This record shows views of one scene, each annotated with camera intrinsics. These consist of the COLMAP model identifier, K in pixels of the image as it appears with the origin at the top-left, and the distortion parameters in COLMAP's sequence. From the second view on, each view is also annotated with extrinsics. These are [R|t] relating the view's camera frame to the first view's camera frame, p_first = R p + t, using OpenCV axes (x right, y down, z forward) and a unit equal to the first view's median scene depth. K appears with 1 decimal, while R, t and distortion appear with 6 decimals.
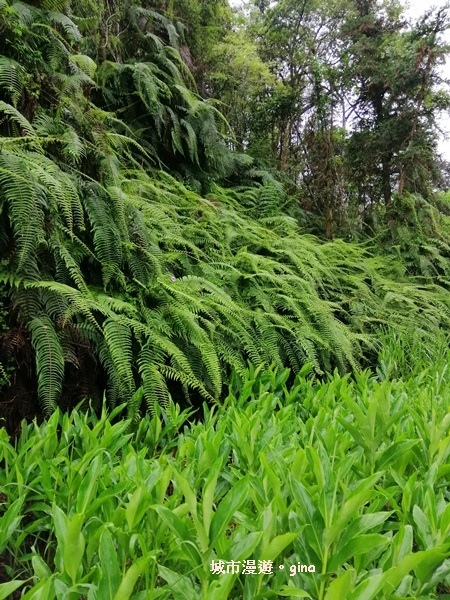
lens RADIAL K [[455.3, 0, 225.0], [0, 455.3, 300.0], [0, 0, 1]] dist [0.068505, -0.117881]
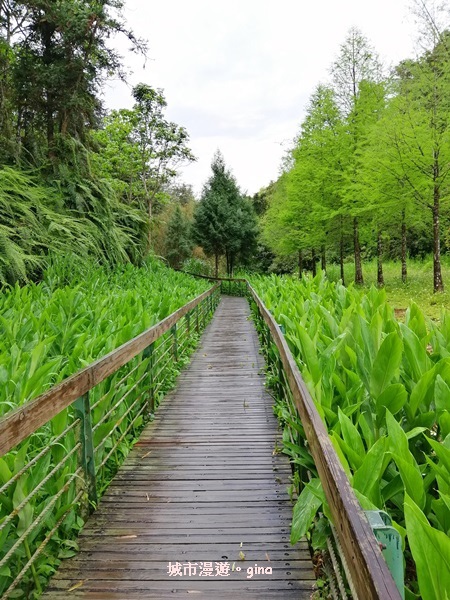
lens RADIAL K [[455.3, 0, 225.0], [0, 455.3, 300.0], [0, 0, 1]] dist [0.068505, -0.117881]
pose [[0.731740, 0.000667, 0.681584, -0.111288], [-0.117257, 0.985213, 0.124922, -0.015490], [-0.671422, -0.171331, 0.720998, -0.180517]]
